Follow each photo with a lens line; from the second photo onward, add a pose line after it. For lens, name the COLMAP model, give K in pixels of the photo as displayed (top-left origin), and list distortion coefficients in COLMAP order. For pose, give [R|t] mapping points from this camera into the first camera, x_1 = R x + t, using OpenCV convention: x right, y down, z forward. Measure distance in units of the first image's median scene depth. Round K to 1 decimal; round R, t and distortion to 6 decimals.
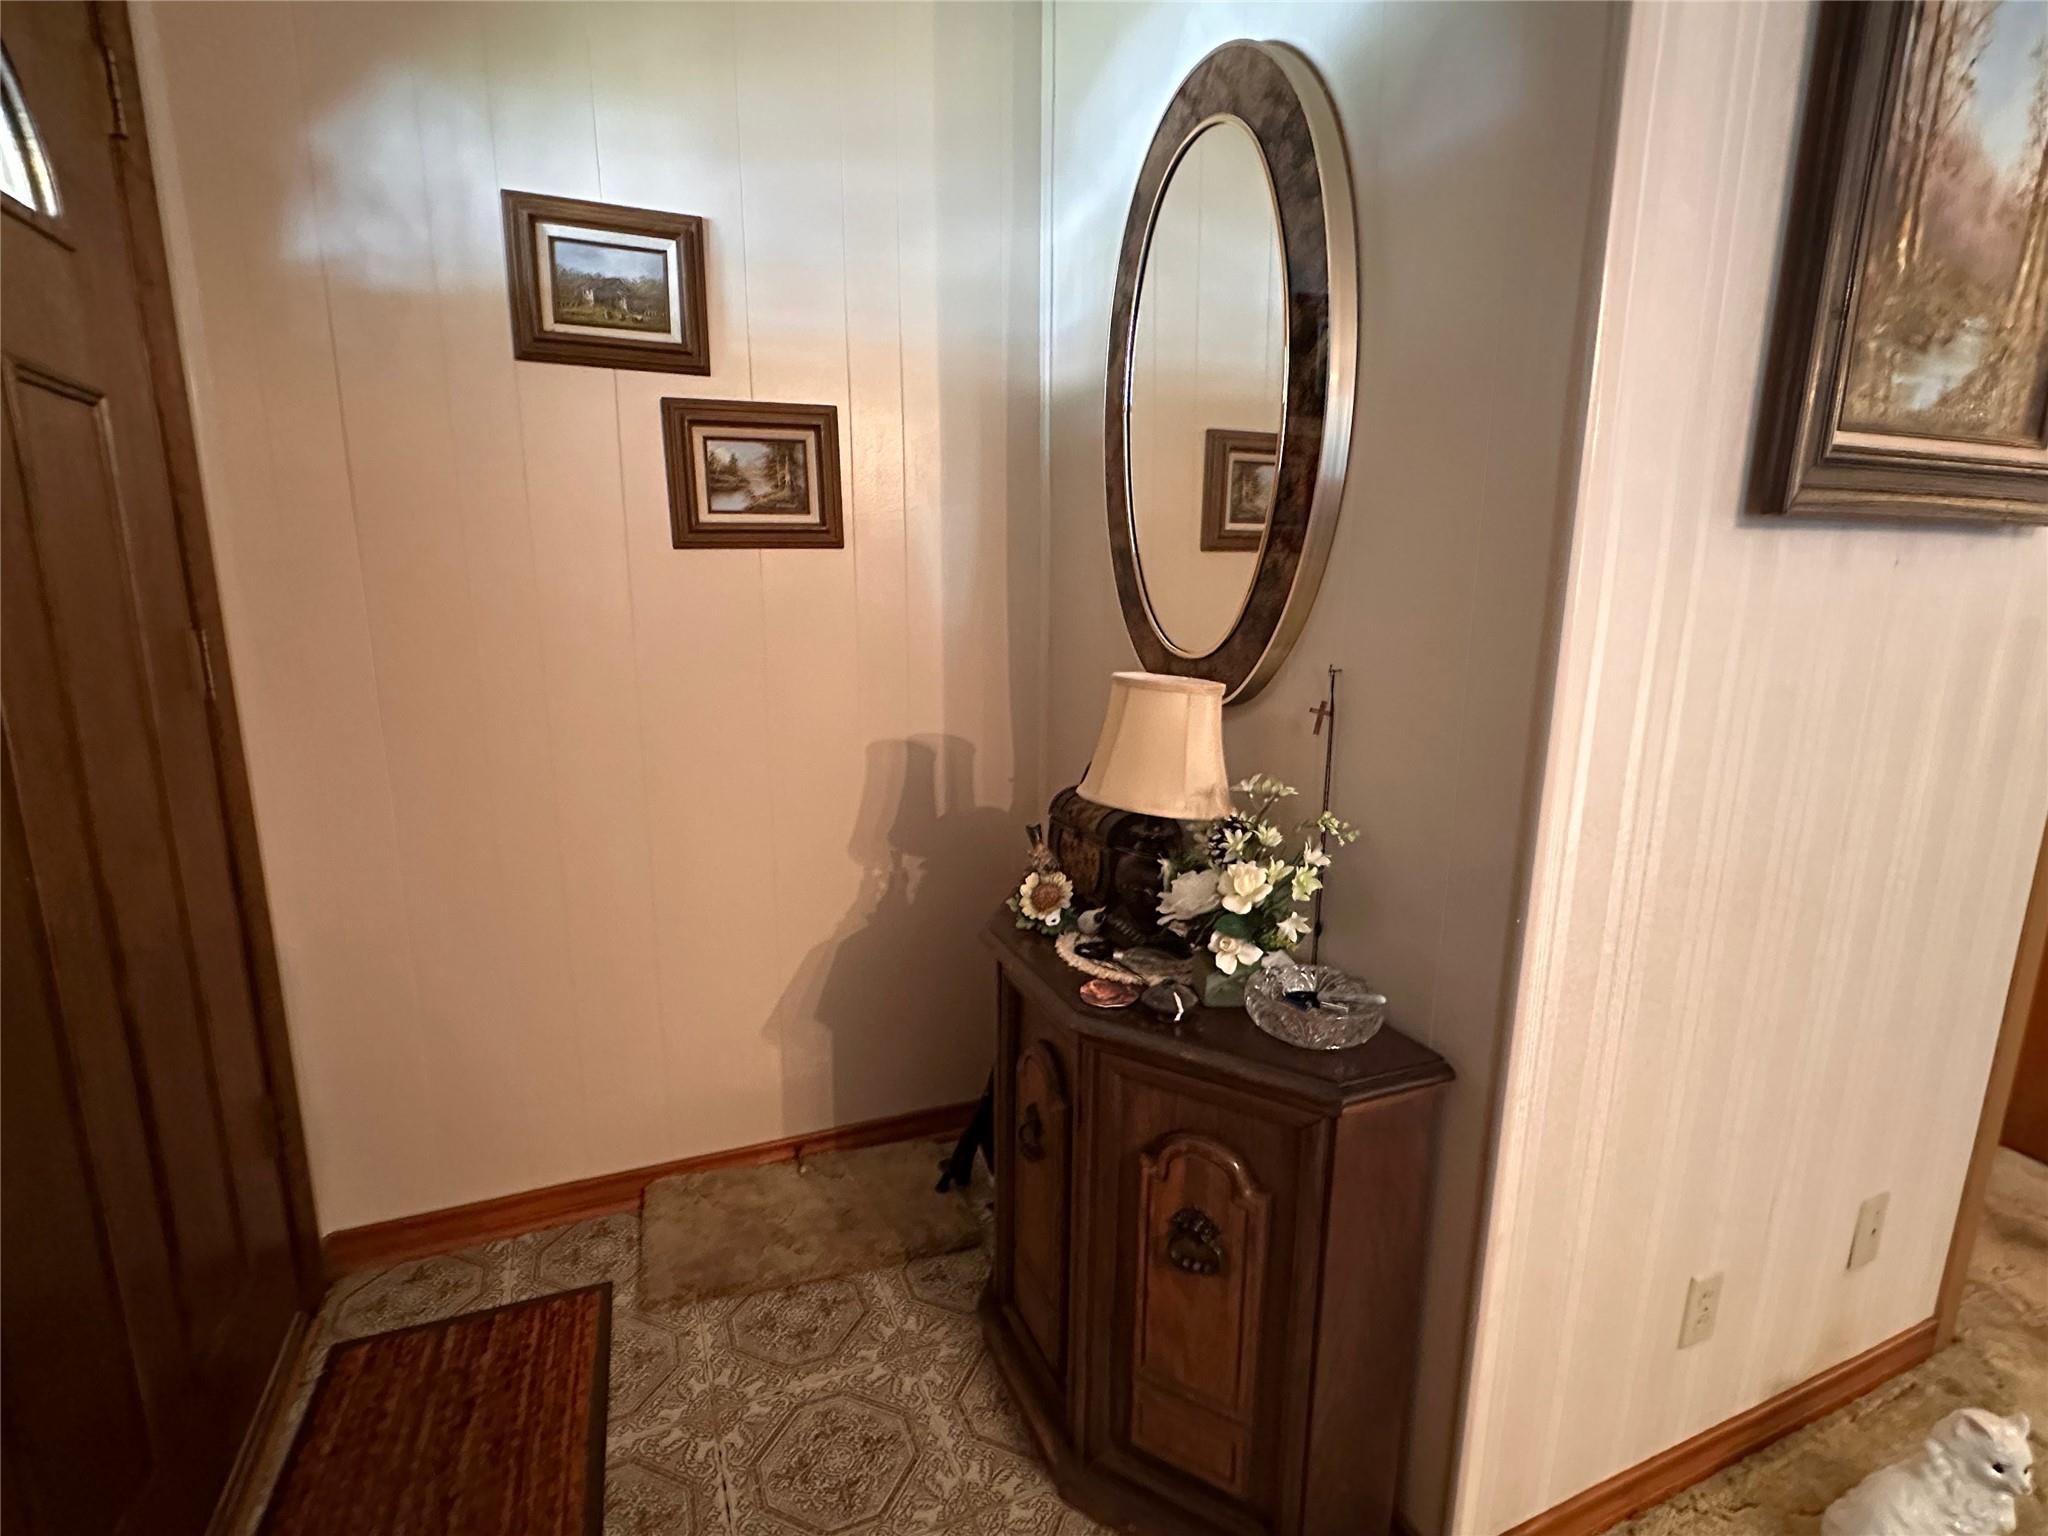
lens RADIAL K [[977.0, 0, 1028.5], [0, 977.0, 775.2], [0, 0, 1]] dist [-0.004509, -0.000436]
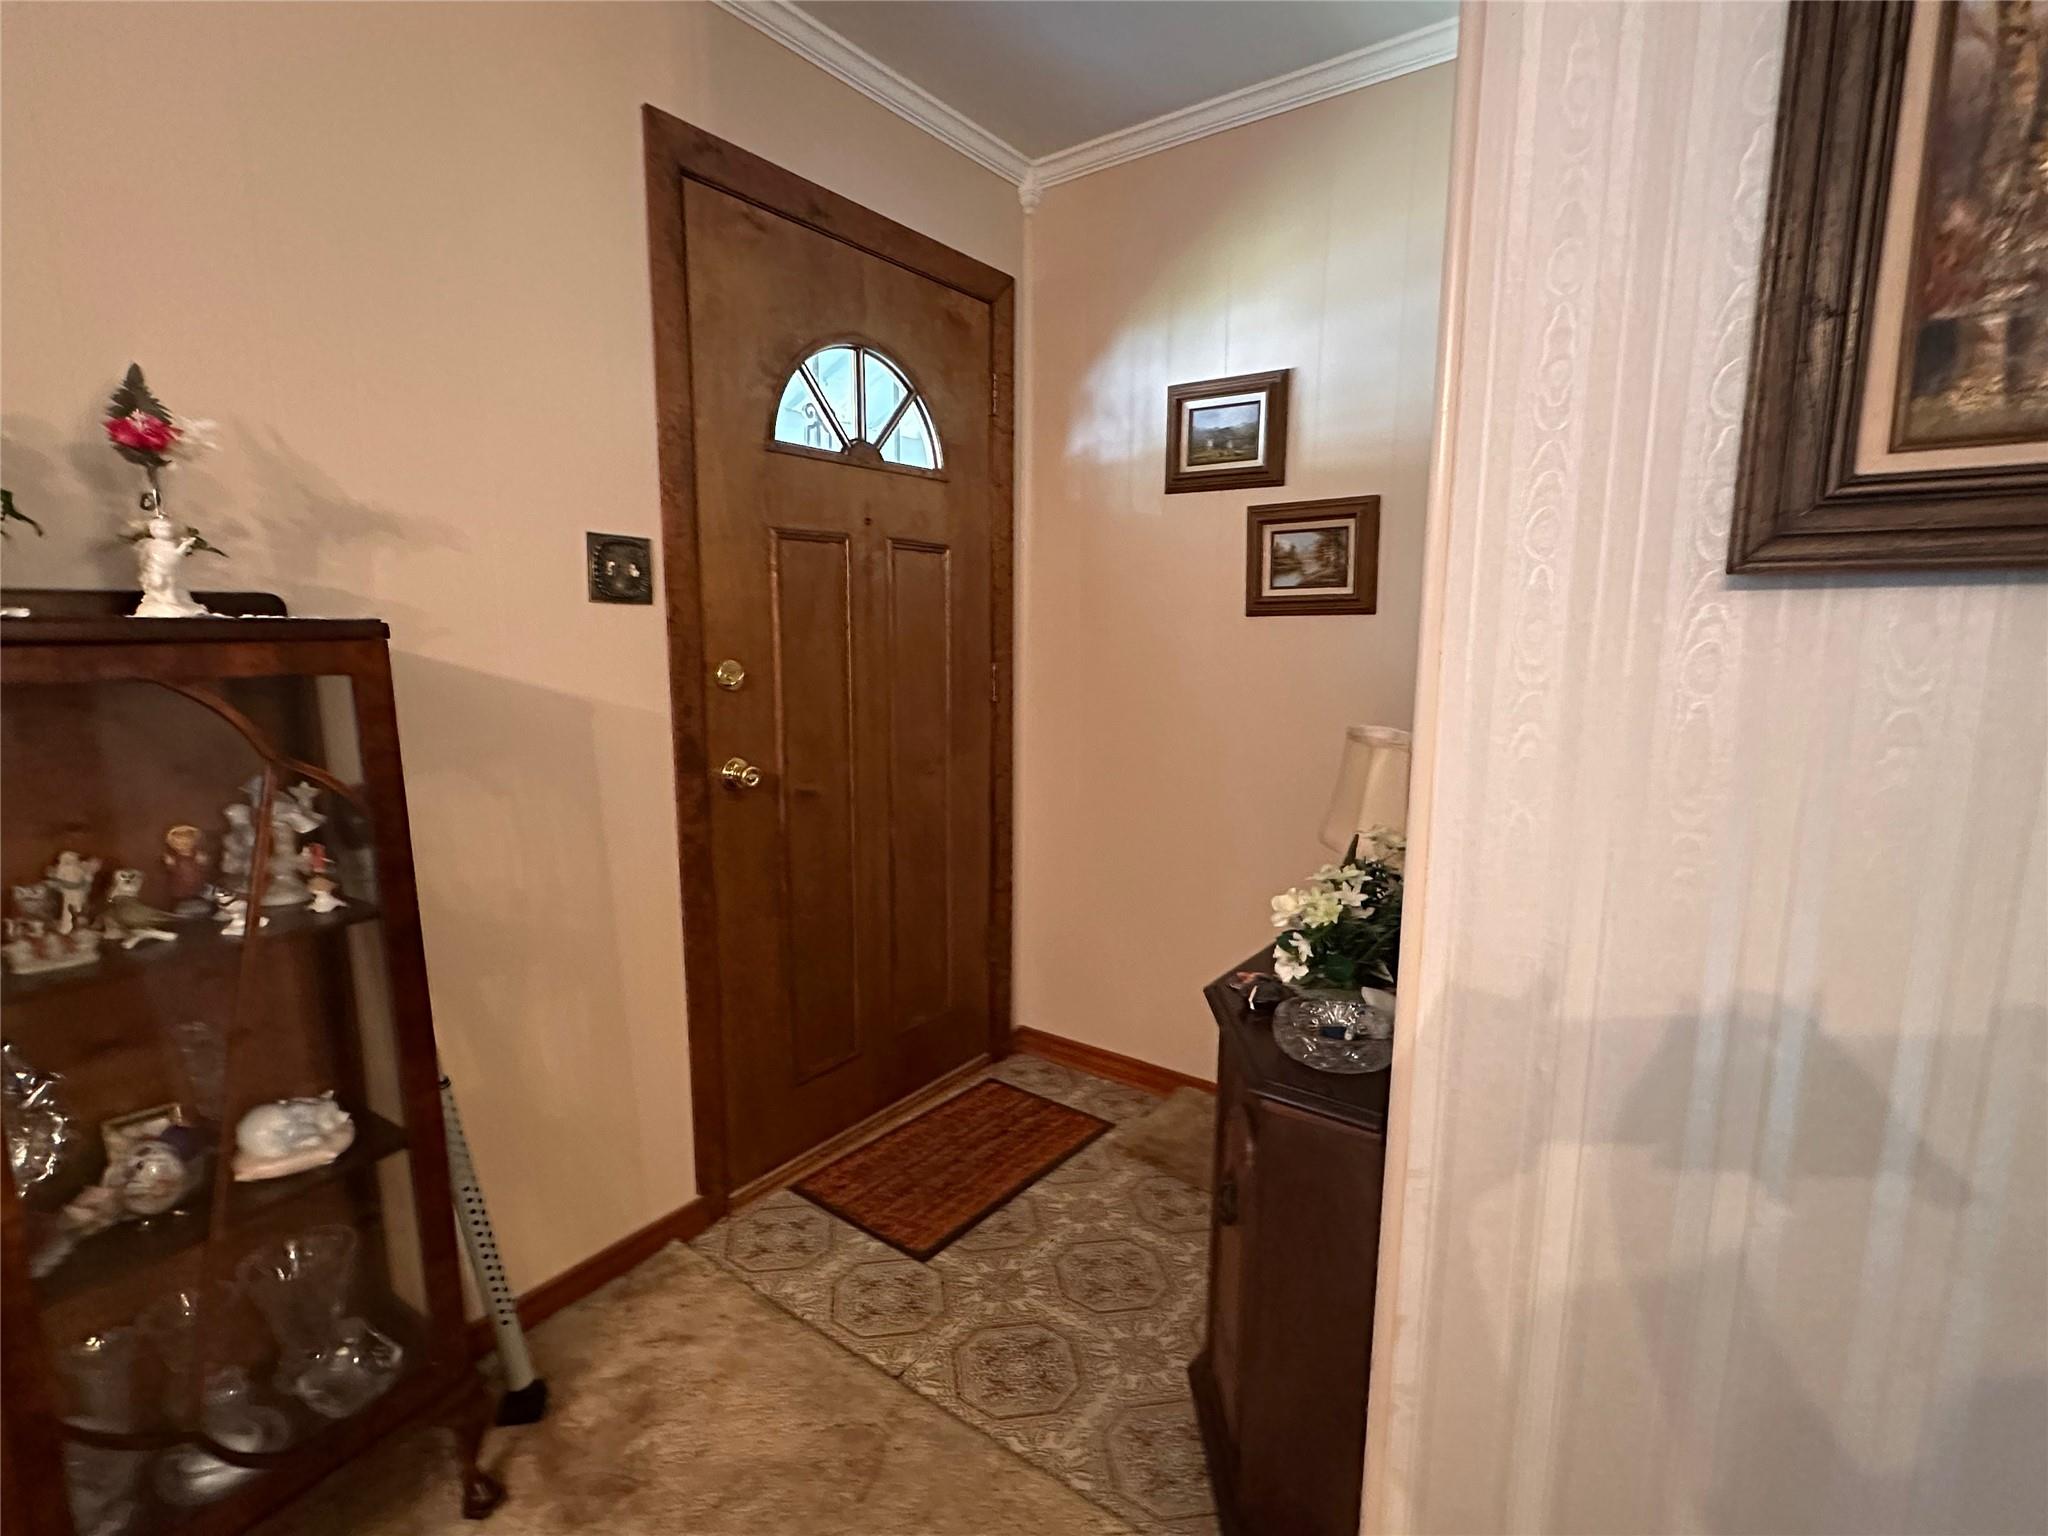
lens RADIAL K [[977.0, 0, 1022.9], [0, 977.0, 778.5], [0, 0, 1]] dist [-0.004509, -0.000436]
pose [[0.515963, 0.131705, -0.846426, 0.681580], [-0.175620, 0.983384, 0.045962, -0.023072], [0.838415, 0.124935, 0.530520, 0.065434]]
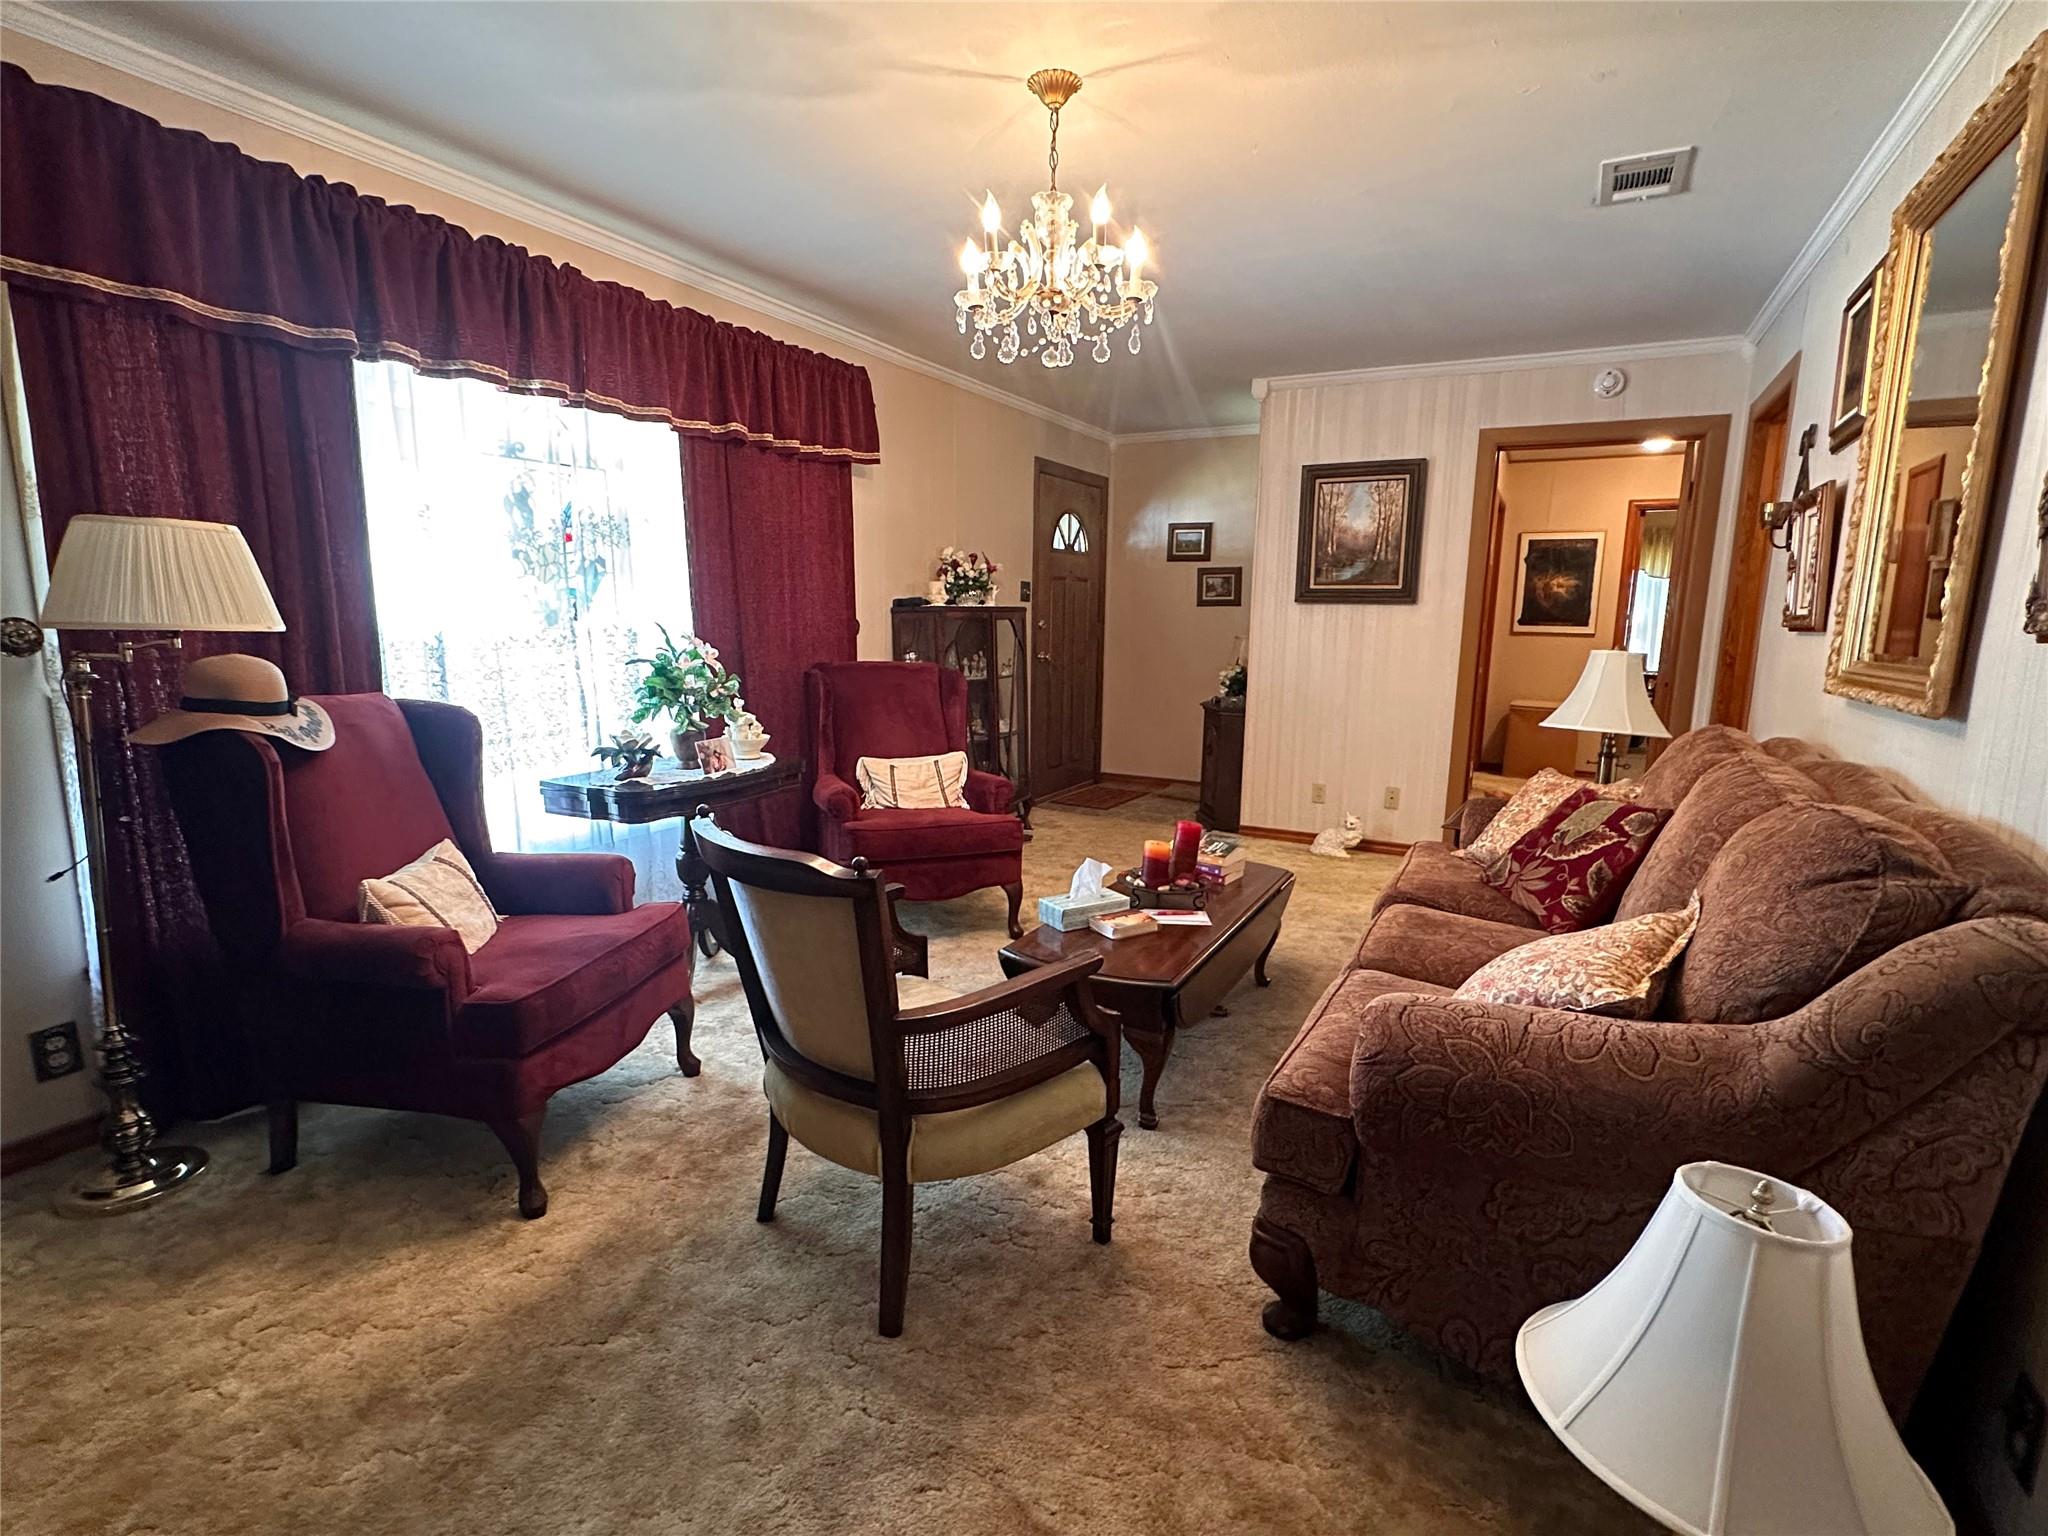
lens RADIAL K [[977.0, 0, 1033.4], [0, 977.0, 770.1], [0, 0, 1]] dist [-0.004509, -0.000436]
pose [[0.630898, 0.129662, -0.764955, 2.349138], [-0.166085, 0.985652, 0.030091, 0.406645], [0.757881, 0.108063, 0.643381, -1.956742]]
